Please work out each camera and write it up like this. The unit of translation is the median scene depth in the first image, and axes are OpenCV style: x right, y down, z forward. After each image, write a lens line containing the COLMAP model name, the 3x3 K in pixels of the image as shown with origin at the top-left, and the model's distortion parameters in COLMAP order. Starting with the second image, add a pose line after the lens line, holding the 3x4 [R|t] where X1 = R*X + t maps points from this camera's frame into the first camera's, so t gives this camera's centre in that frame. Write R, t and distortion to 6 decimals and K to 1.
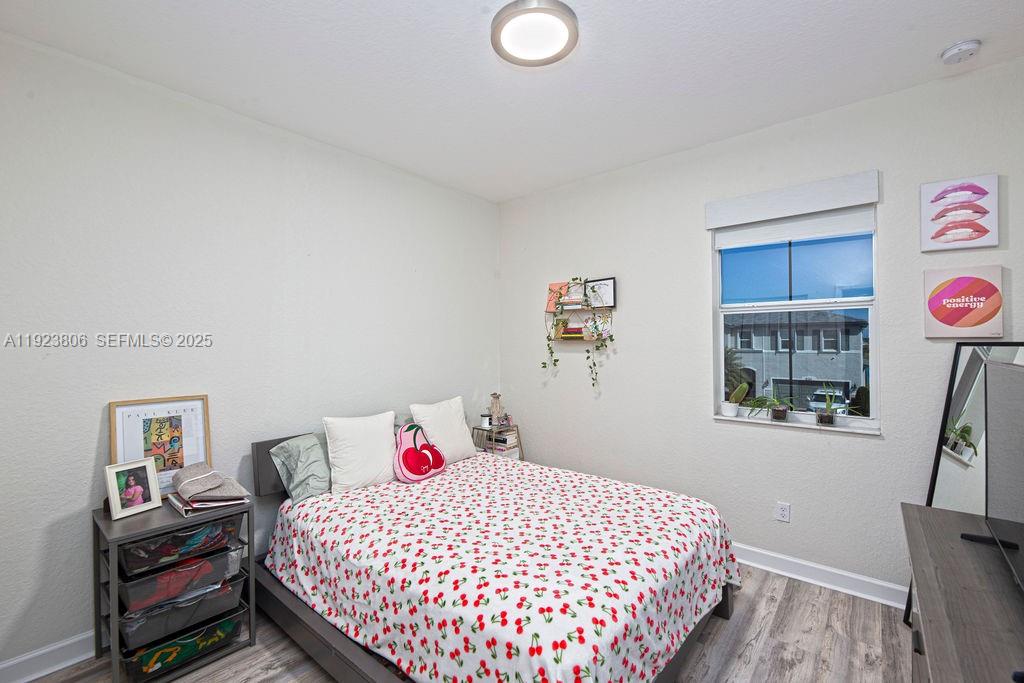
lens RADIAL K [[442.6, 0, 508.4], [0, 442.6, 342.6], [0, 0, 1]] dist [0.009578, -0.006680]
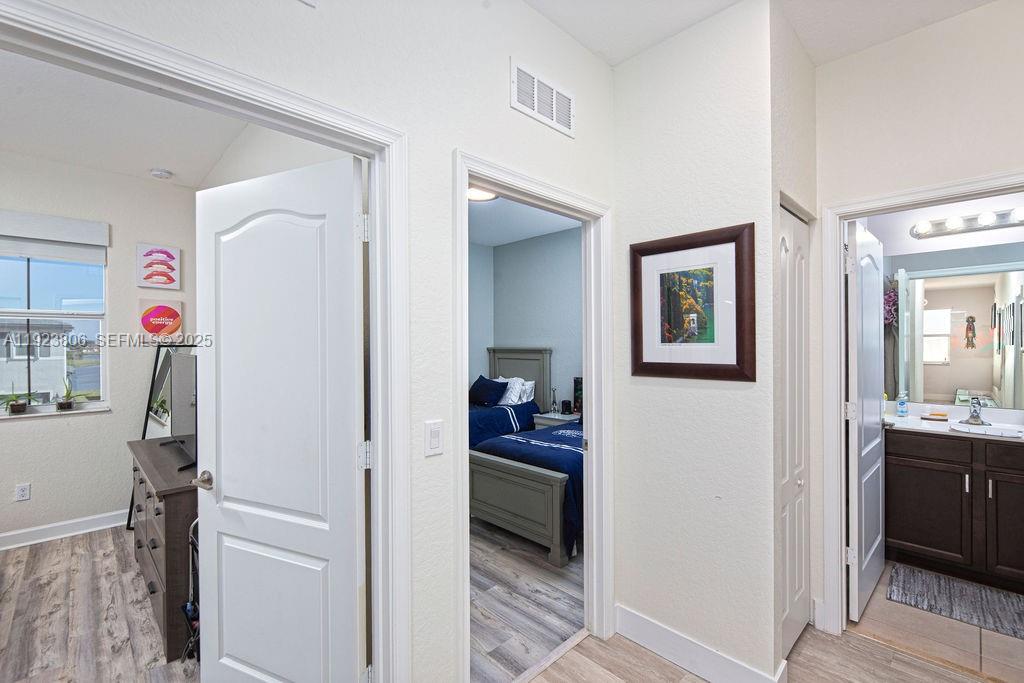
lens RADIAL K [[442.6, 0, 508.4], [0, 442.6, 342.6], [0, 0, 1]] dist [0.009578, -0.006680]
pose [[0.110758, 0.008111, 0.993814, -0.478270], [0.003799, 0.999956, -0.008584, 0.010118], [-0.993840, 0.004726, 0.110723, -0.469518]]
